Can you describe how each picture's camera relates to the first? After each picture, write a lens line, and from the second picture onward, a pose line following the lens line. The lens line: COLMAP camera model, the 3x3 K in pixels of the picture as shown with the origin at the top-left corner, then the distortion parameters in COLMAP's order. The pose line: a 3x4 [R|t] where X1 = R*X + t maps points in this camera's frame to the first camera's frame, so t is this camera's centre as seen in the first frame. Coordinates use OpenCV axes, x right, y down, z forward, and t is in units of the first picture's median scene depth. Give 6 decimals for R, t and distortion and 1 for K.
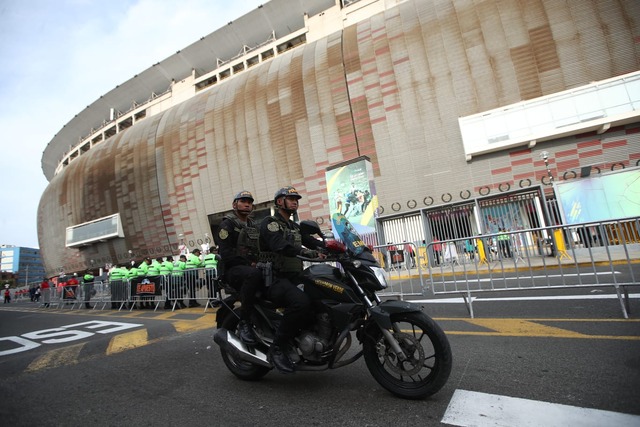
lens RADIAL K [[289.7, 0, 320.0], [0, 289.7, 213.5], [0, 0, 1]] dist [-0.053090, 0.018167]
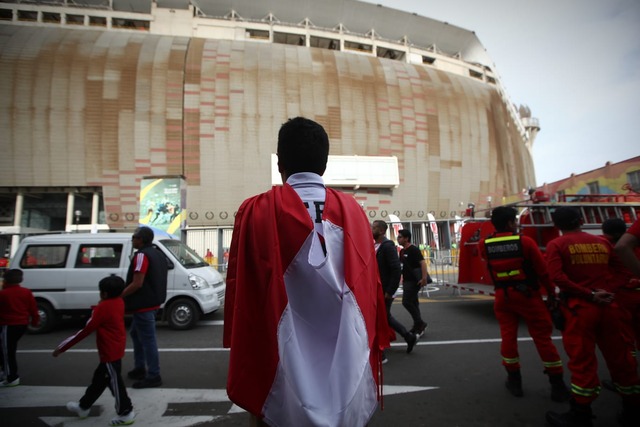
lens RADIAL K [[289.7, 0, 320.0], [0, 289.7, 213.5], [0, 0, 1]] dist [-0.053090, 0.018167]
pose [[0.824960, 0.151592, 0.544482, 0.005350], [-0.152606, 0.987322, -0.043667, -0.045469], [-0.544198, -0.047068, 0.837635, -0.174110]]
